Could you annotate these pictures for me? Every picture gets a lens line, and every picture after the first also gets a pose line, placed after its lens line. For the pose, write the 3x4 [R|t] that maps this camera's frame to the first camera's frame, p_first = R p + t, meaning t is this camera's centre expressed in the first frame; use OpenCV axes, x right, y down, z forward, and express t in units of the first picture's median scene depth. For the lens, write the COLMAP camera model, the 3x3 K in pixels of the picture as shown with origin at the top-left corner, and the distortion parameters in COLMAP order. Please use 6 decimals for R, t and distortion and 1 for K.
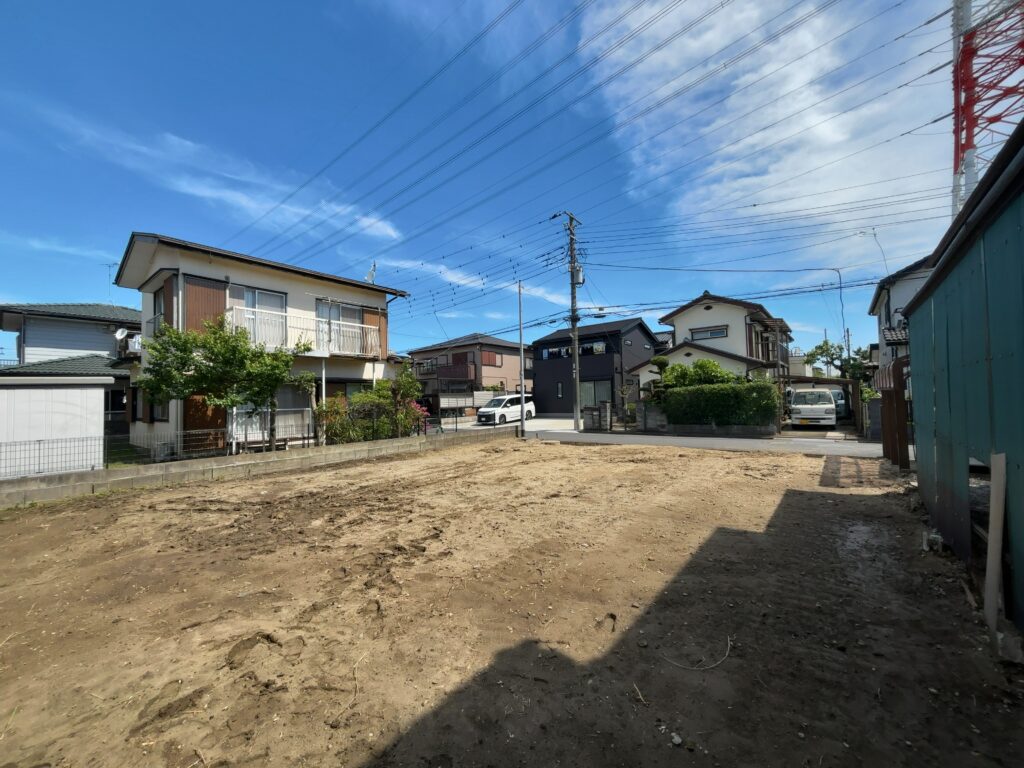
lens RADIAL K [[409.8, 0, 509.2], [0, 409.8, 387.1], [0, 0, 1]] dist [0.001171, 0.000007]
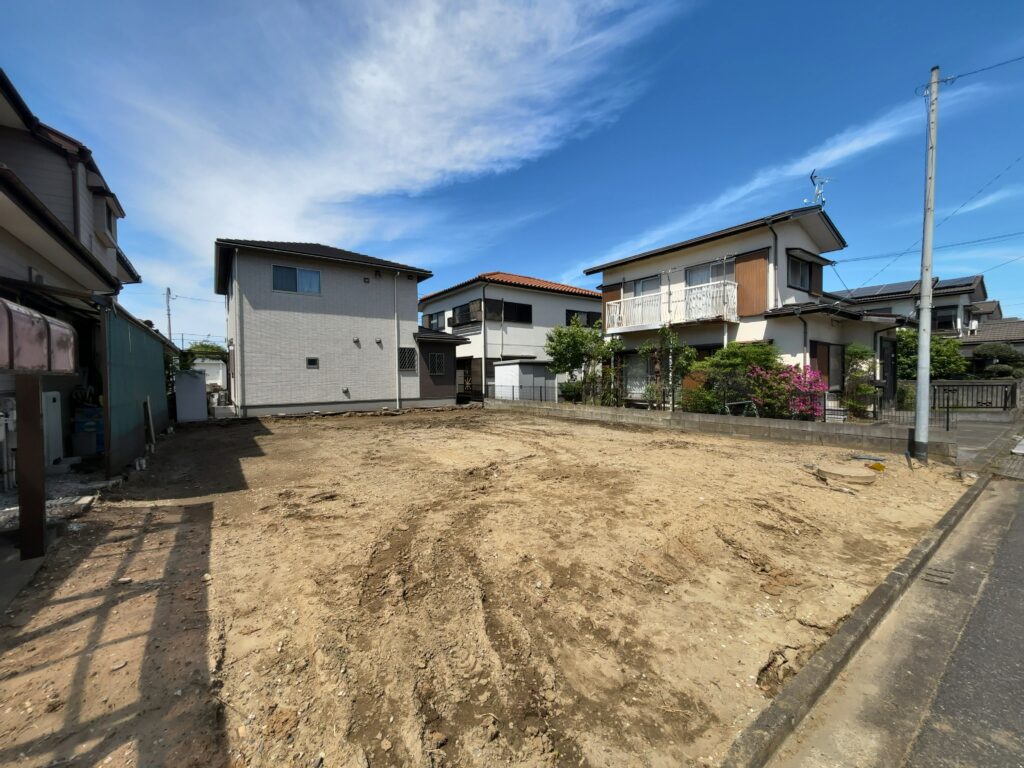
lens RADIAL K [[409.8, 0, 512.1], [0, 409.8, 385.6], [0, 0, 1]] dist [0.001171, 0.000007]
pose [[-0.260120, 0.051064, -0.964225, 0.506753], [0.047196, 0.998079, 0.040124, 0.011208], [0.964422, -0.035071, -0.262031, 0.662243]]
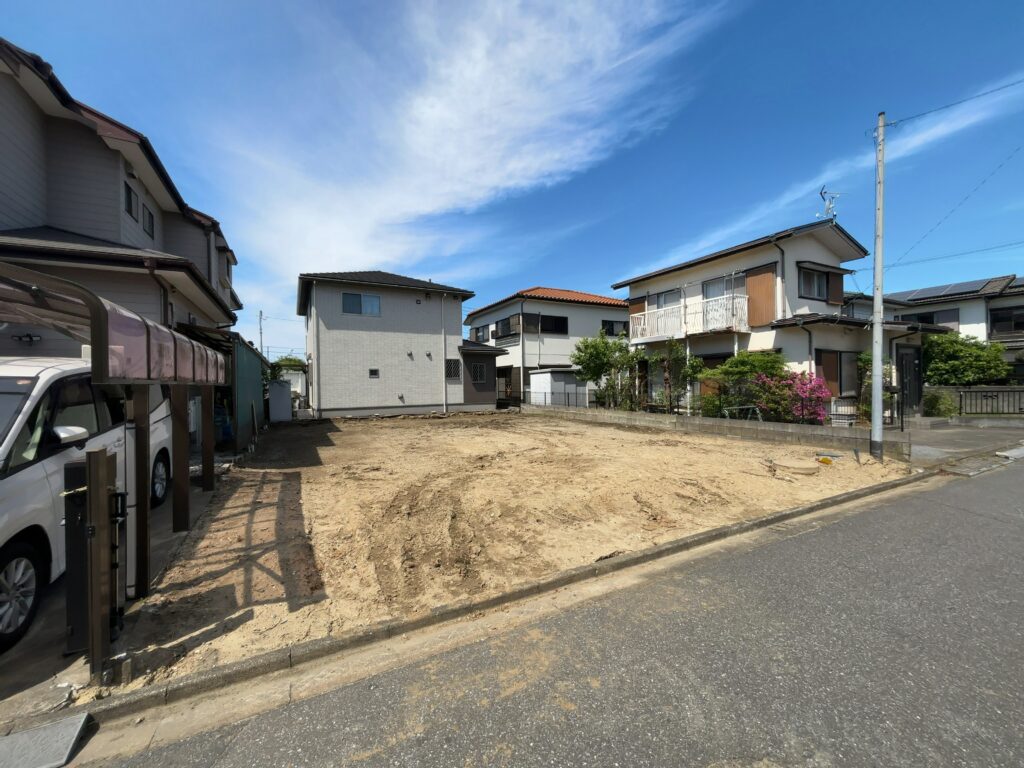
lens RADIAL K [[409.8, 0, 512.5], [0, 409.8, 385.1], [0, 0, 1]] dist [0.001171, 0.000007]
pose [[-0.390620, 0.034397, -0.919909, 0.586636], [0.053758, 0.998449, 0.014507, 0.011645], [0.918981, -0.043786, -0.391863, 0.749269]]
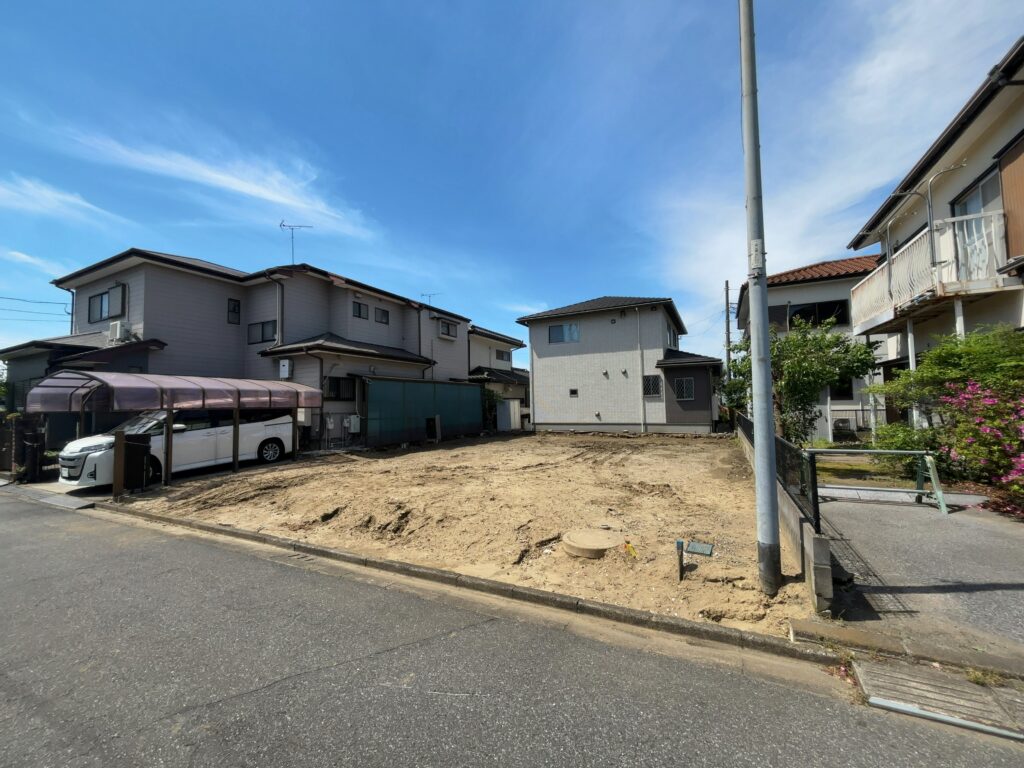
lens RADIAL K [[409.8, 0, 509.1], [0, 409.8, 386.2], [0, 0, 1]] dist [0.001171, 0.000007]
pose [[-0.977585, 0.034602, -0.207679, 0.190197], [0.050490, 0.996148, -0.071693, 0.032356], [0.204399, -0.080572, -0.975566, 1.103070]]
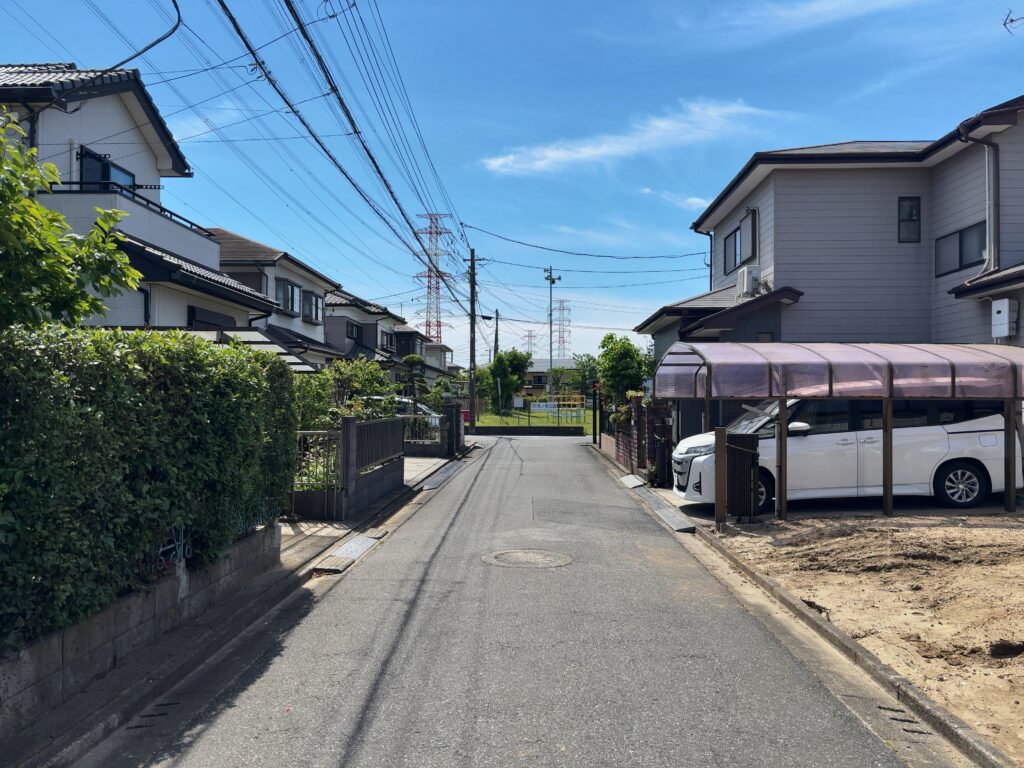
lens RADIAL K [[765.8, 0, 511.8], [0, 765.8, 390.6], [0, 0, 1]] dist [0.001815, -0.019611]
pose [[-0.587471, 0.032646, 0.808586, 0.140163], [-0.014684, 0.998591, -0.050986, 0.030900], [-0.809112, -0.041826, -0.586165, 1.028987]]
